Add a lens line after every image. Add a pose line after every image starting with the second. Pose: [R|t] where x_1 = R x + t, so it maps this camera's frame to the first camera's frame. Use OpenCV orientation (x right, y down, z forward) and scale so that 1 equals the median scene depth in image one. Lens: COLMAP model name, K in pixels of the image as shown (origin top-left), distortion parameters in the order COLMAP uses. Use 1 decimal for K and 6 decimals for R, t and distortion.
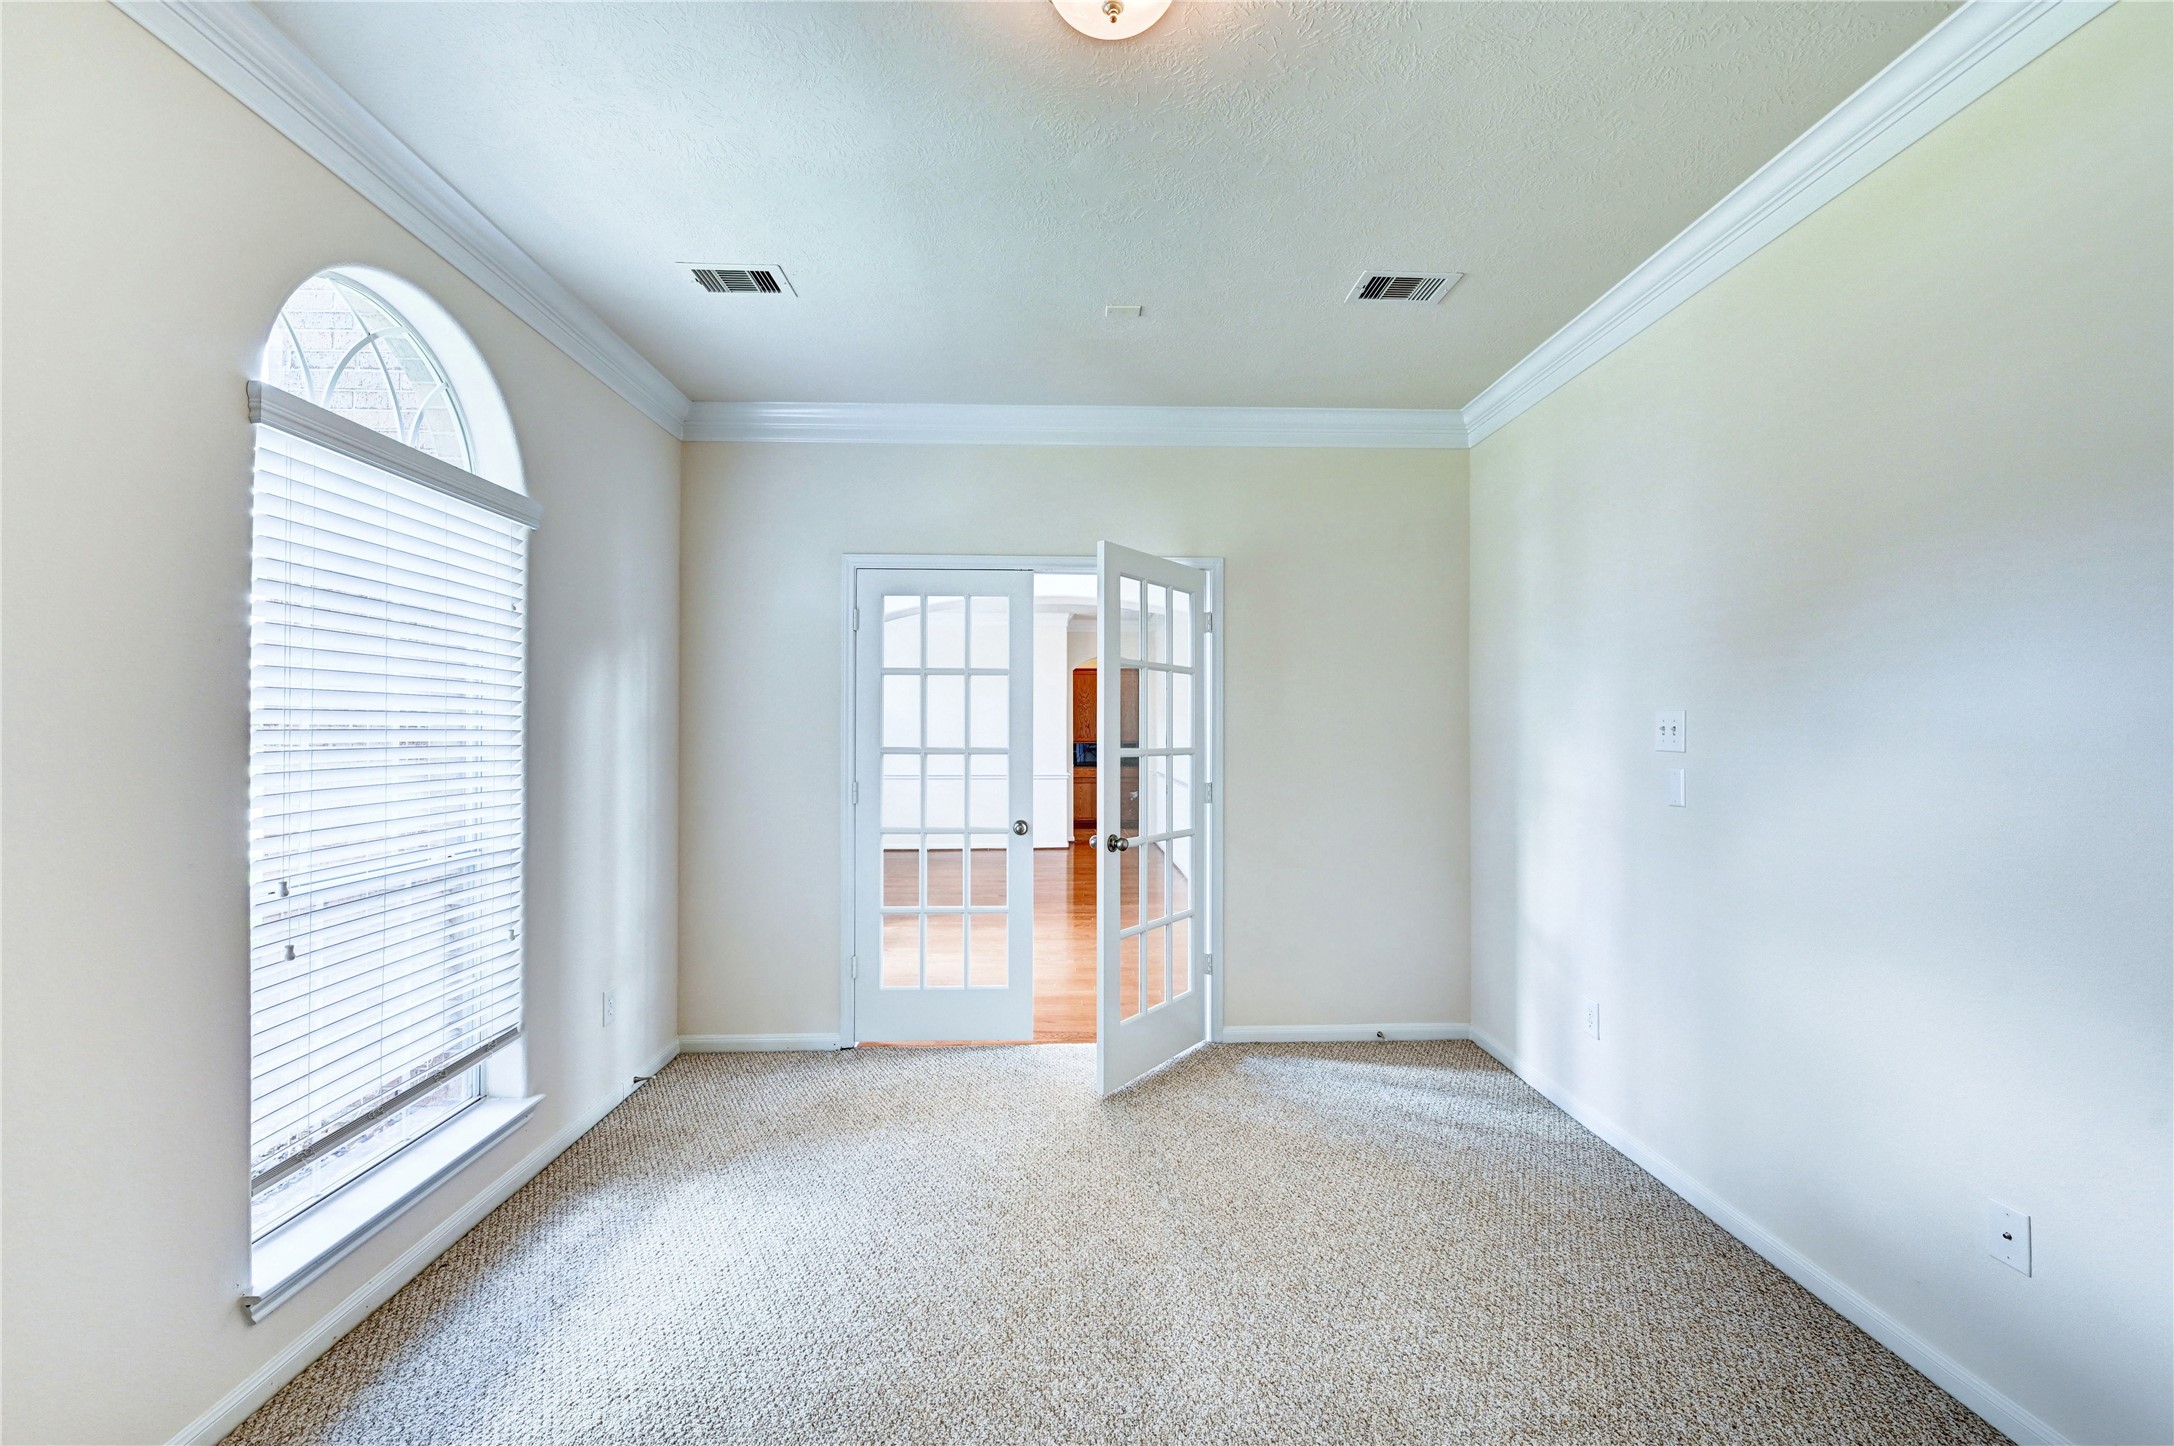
lens RADIAL K [[870.3, 0, 1086.7], [0, 870.3, 727.8], [0, 0, 1]] dist [0.001752, 0.000059]
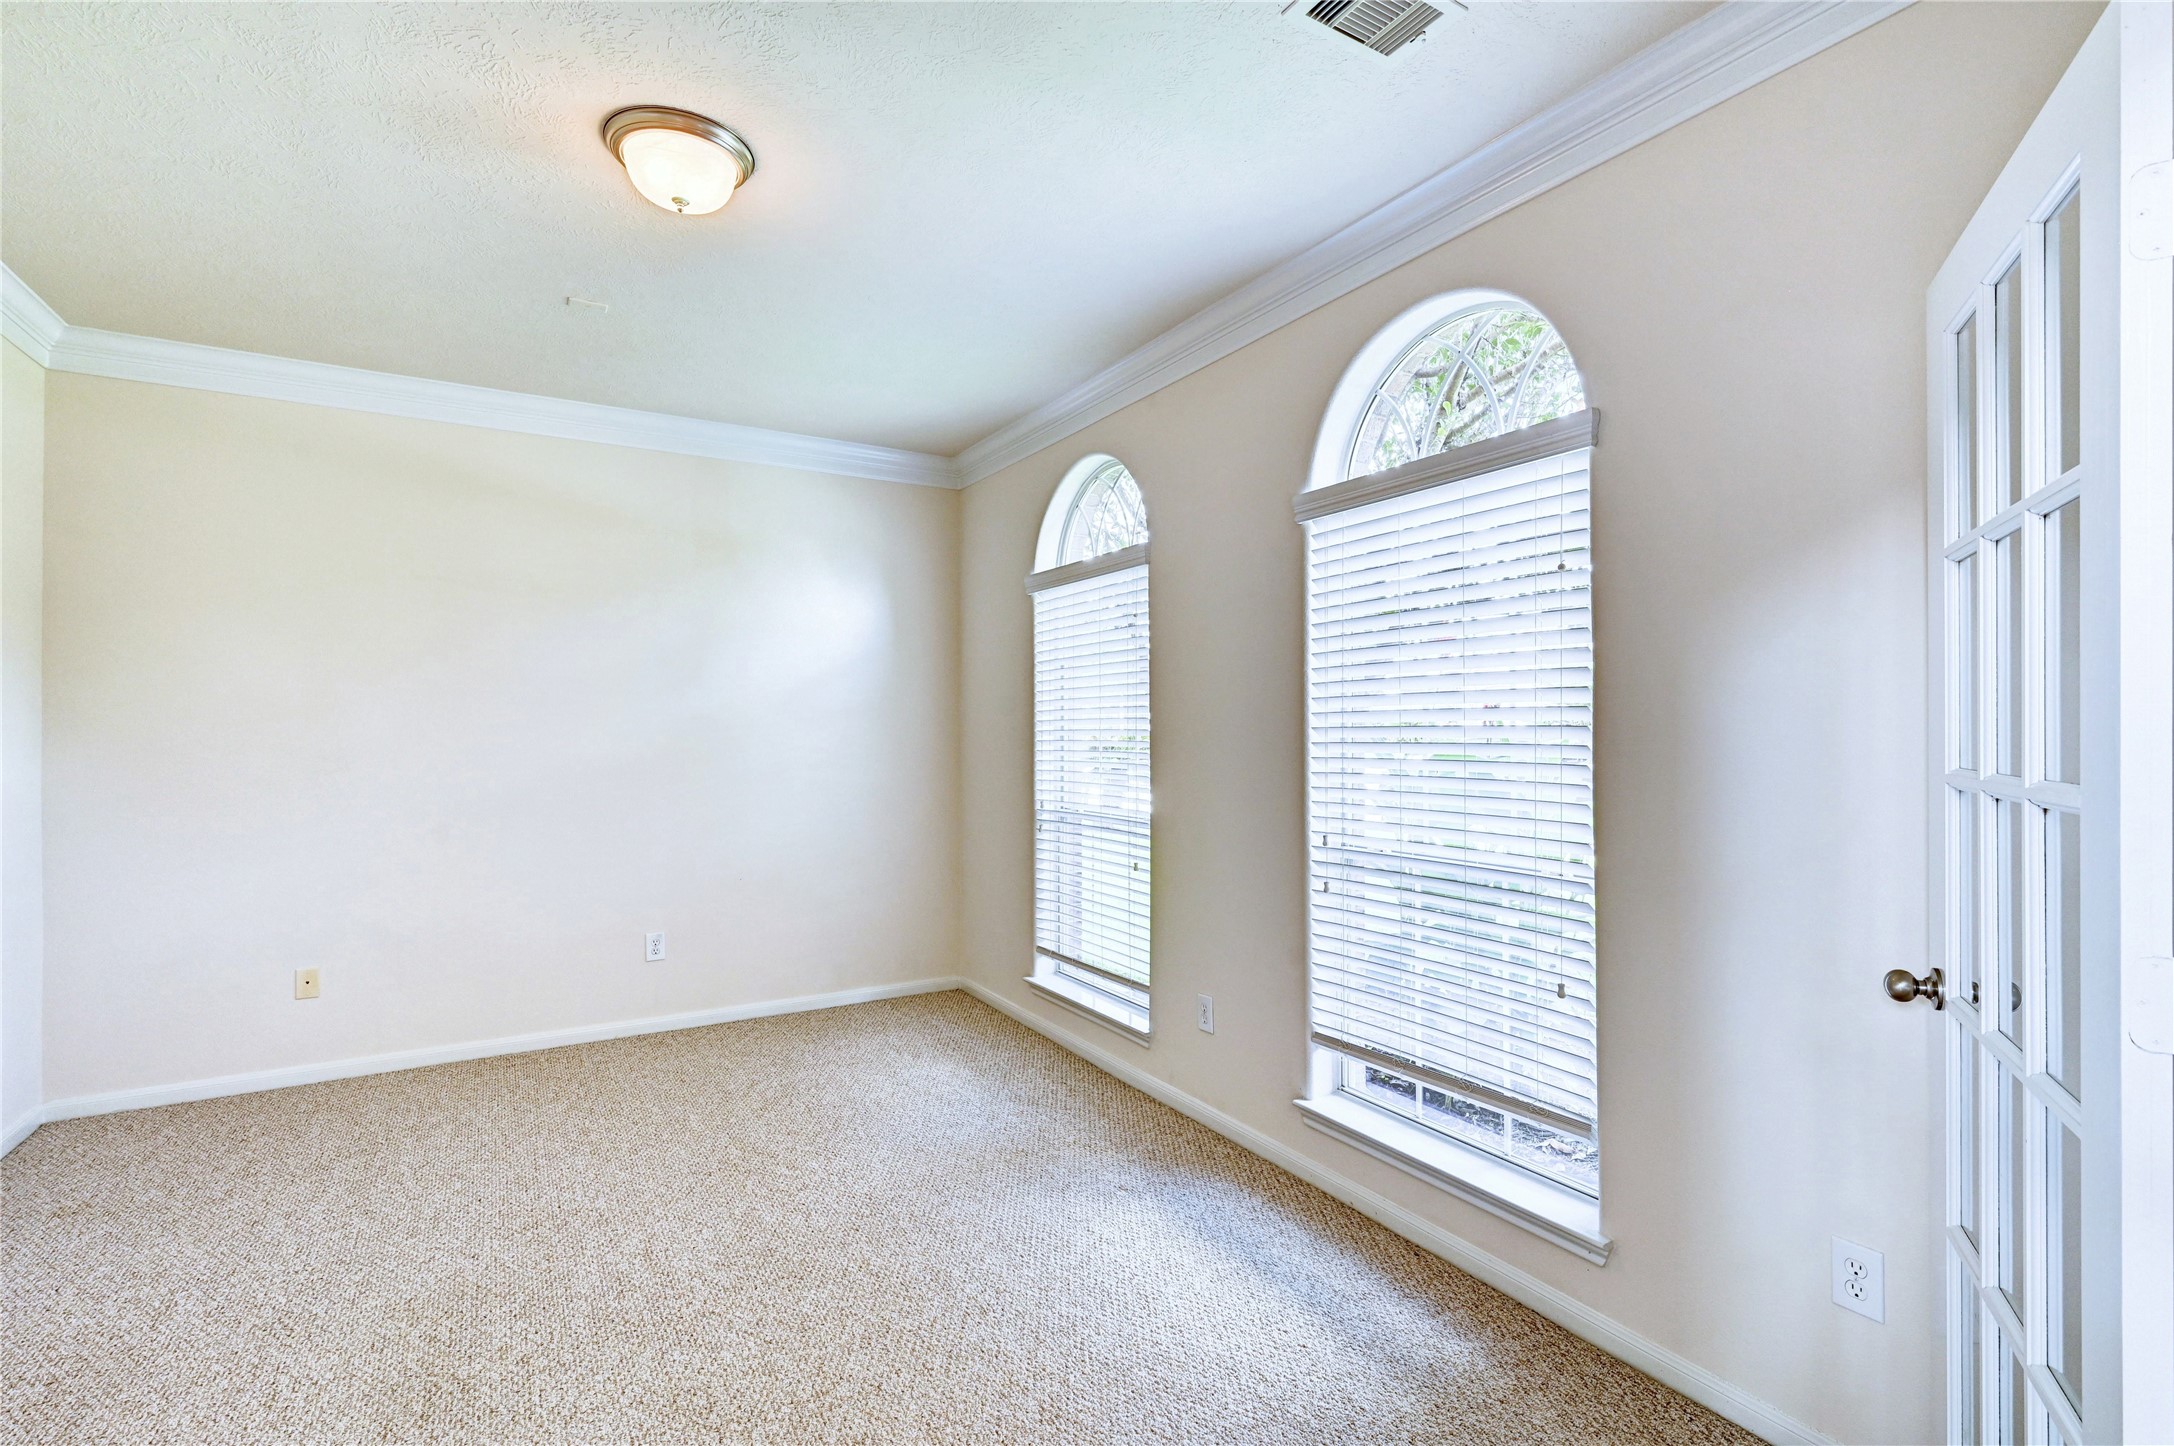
lens RADIAL K [[963.9, 0, 1080.3], [0, 963.9, 732.2], [0, 0, 1]] dist [0.003300, 0.000669]
pose [[-0.868995, 0.002795, -0.494813, 0.169927], [0.006489, 0.999962, -0.005747, 0.013699], [0.494778, -0.008204, -0.868981, 1.929457]]
